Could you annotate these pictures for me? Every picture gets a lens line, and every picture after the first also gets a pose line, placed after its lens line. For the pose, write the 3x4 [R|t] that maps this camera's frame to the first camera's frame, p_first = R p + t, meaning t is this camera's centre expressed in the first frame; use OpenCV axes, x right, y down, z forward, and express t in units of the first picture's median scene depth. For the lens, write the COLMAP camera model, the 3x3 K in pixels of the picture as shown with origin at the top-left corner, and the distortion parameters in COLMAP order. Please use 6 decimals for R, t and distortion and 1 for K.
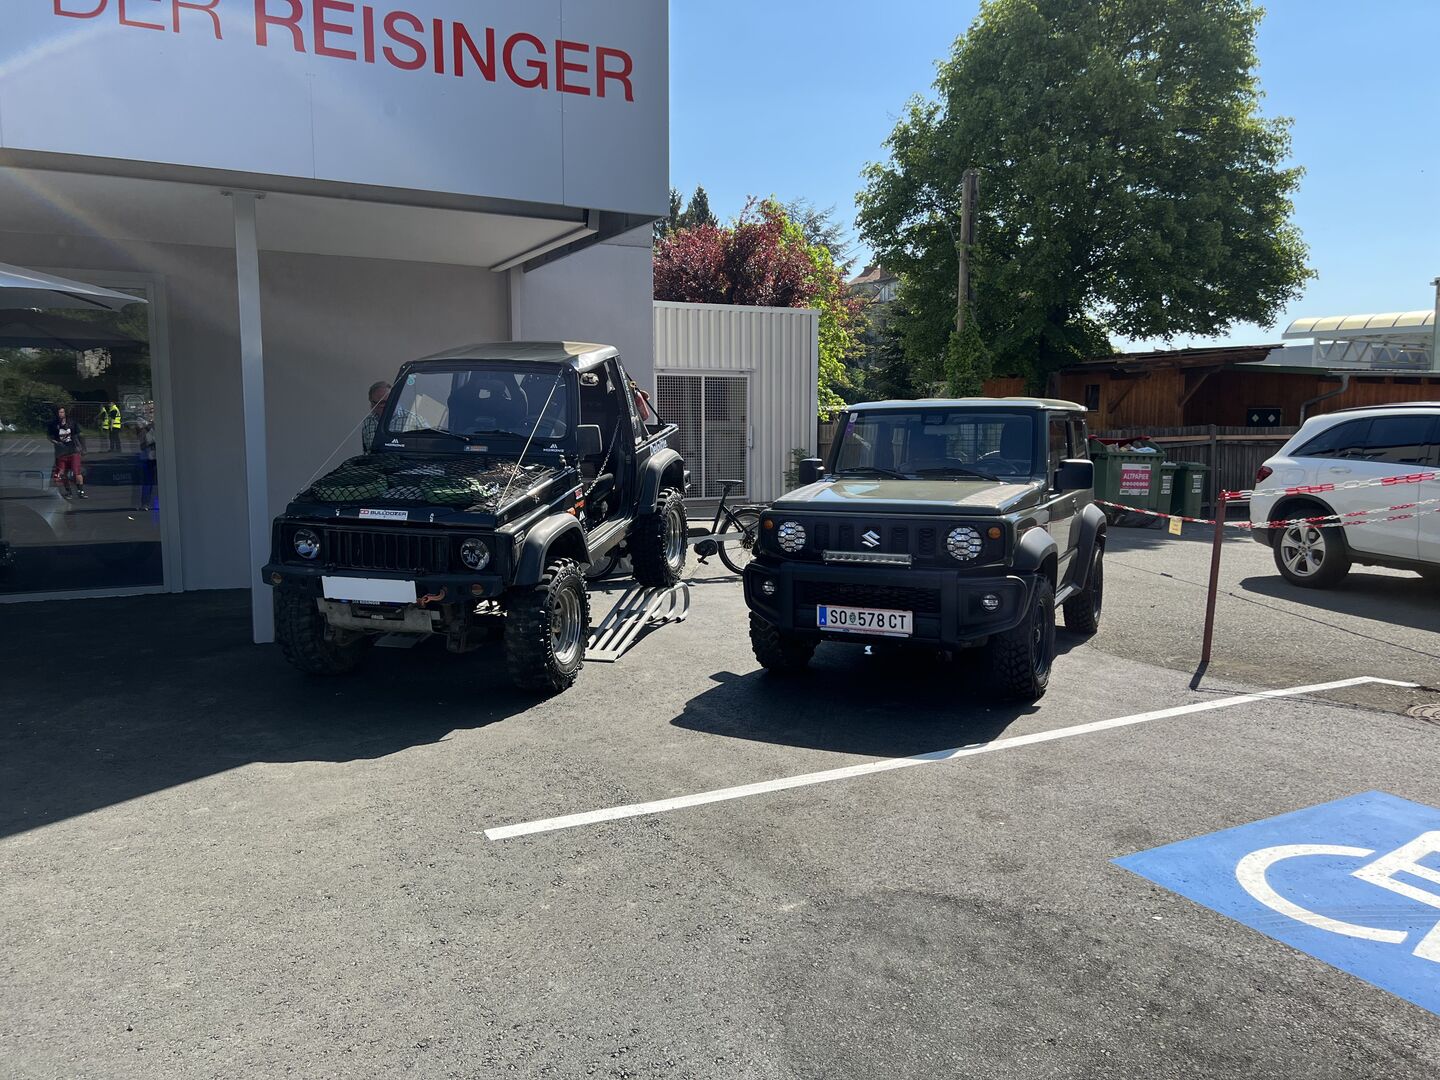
lens RADIAL K [[1088.9, 0, 714.6], [0, 1088.9, 519.3], [0, 0, 1]] dist [0.085917, -0.076127]
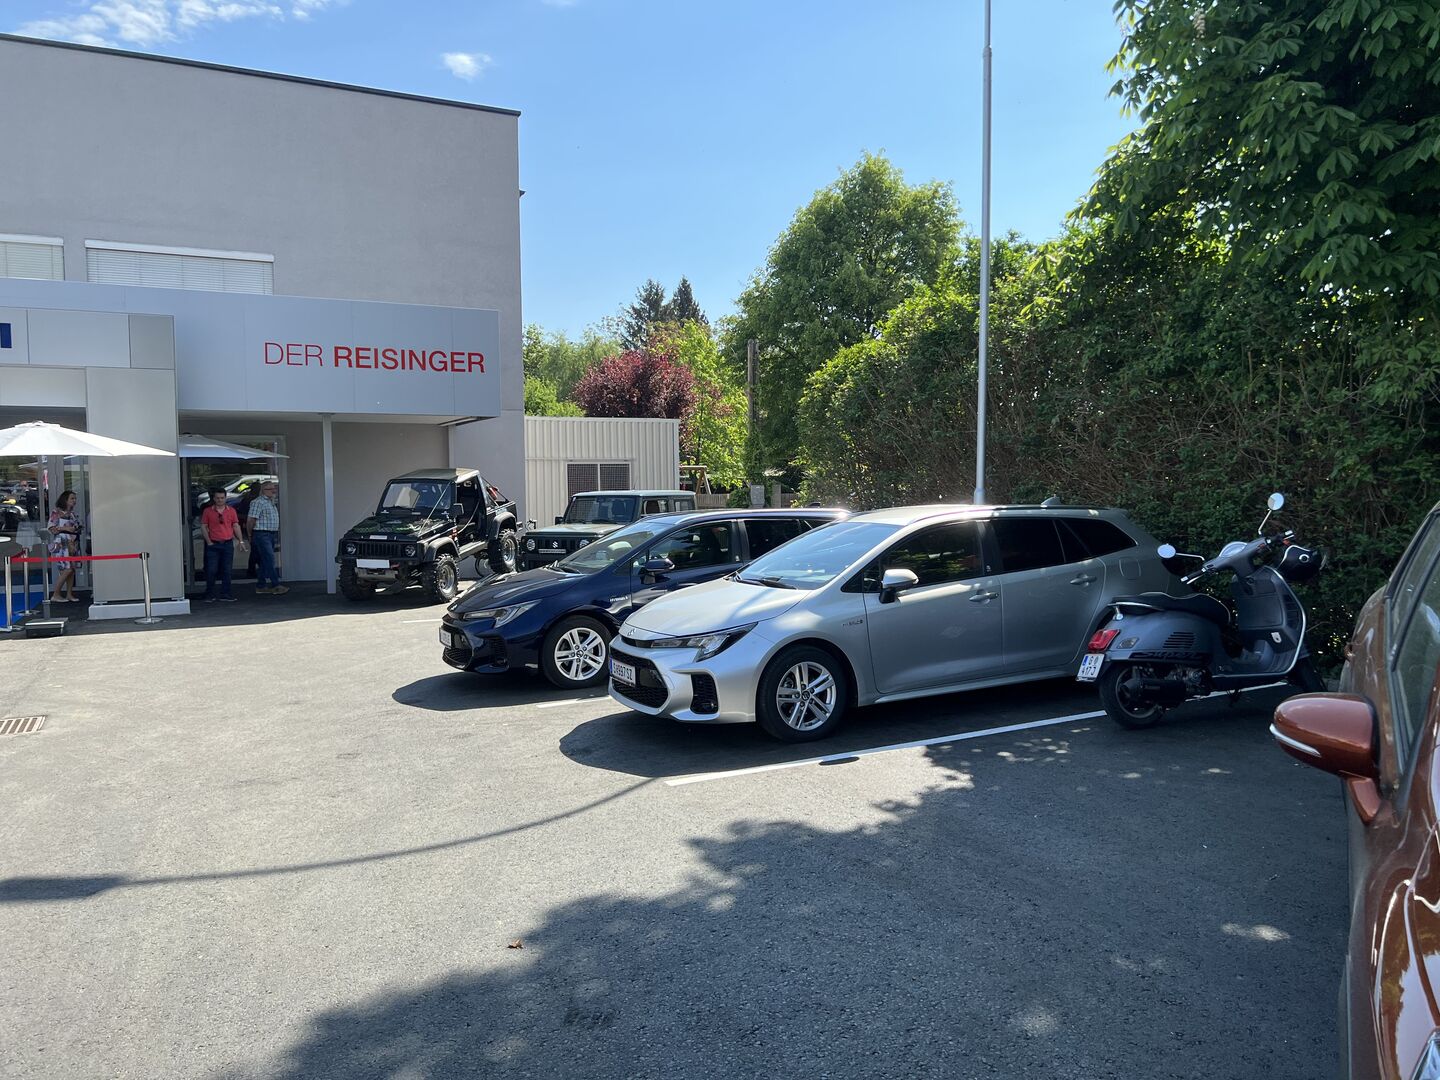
lens RADIAL K [[1084.0, 0, 721.2], [0, 1084.0, 526.7], [0, 0, 1]] dist [0.068299, -0.059798]
pose [[0.999862, -0.008996, -0.013953, 0.530689], [0.008328, 0.998850, -0.047219, 0.092937], [0.014362, 0.047096, 0.998787, -1.534737]]
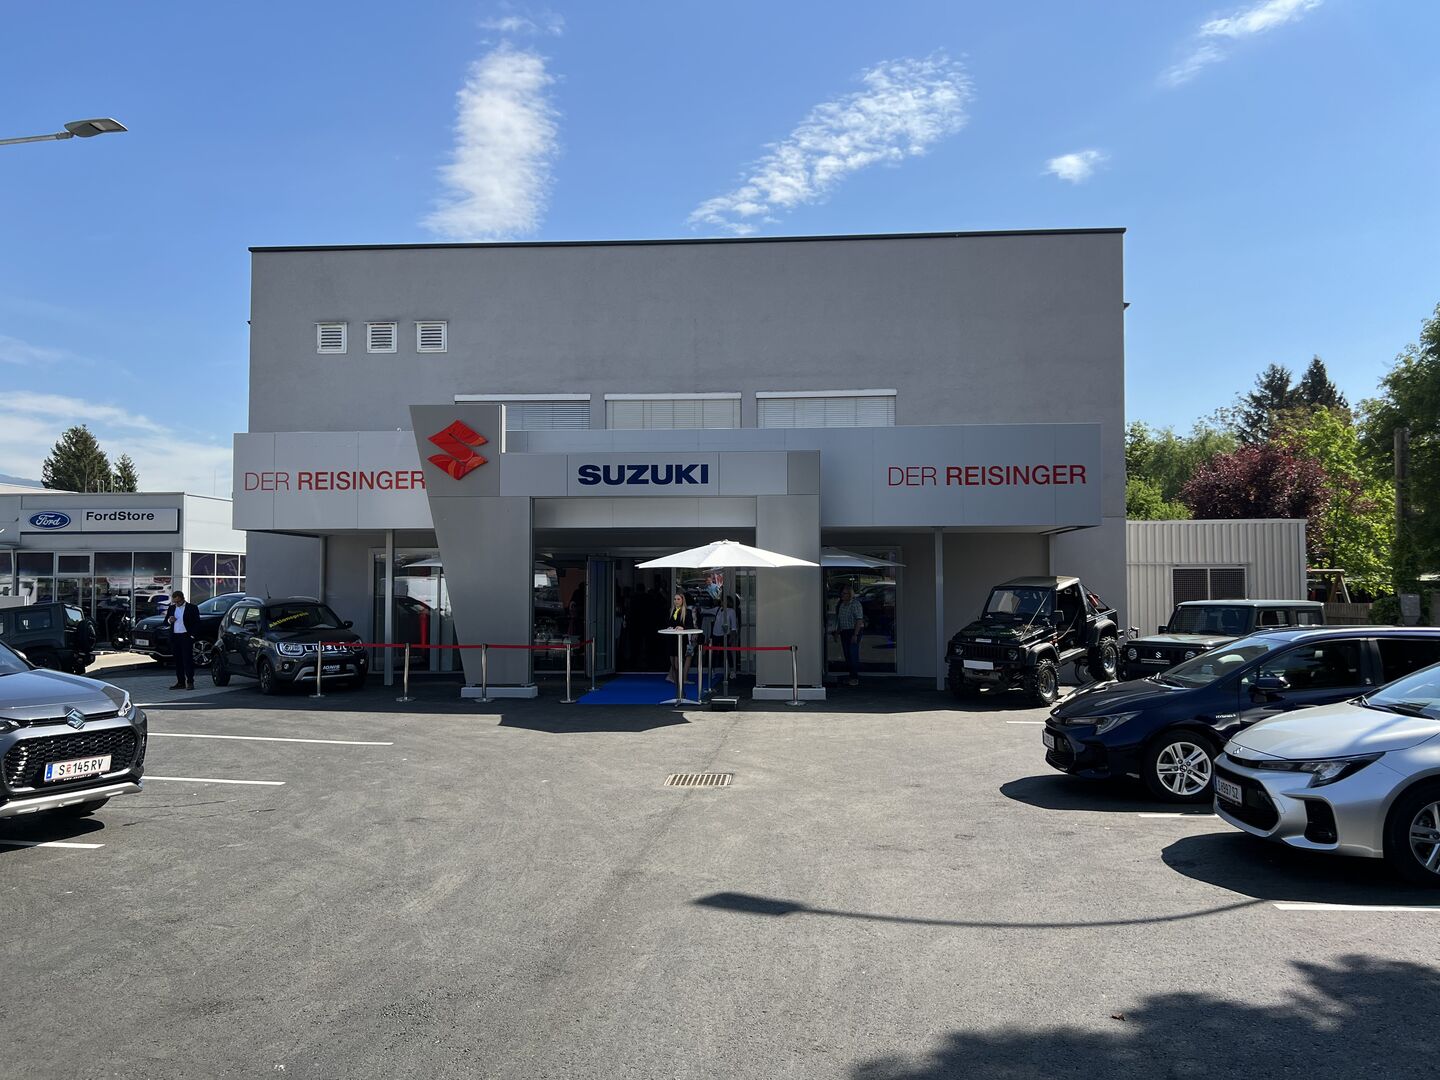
lens RADIAL K [[1075.0, 0, 711.8], [0, 1075.0, 545.3], [0, 0, 1]] dist [0.036444, -0.052634]
pose [[0.847863, -0.019425, -0.529859, 0.556601], [-0.046606, 0.992730, -0.110972, 0.086014], [0.528163, 0.118784, 0.840794, -1.667498]]
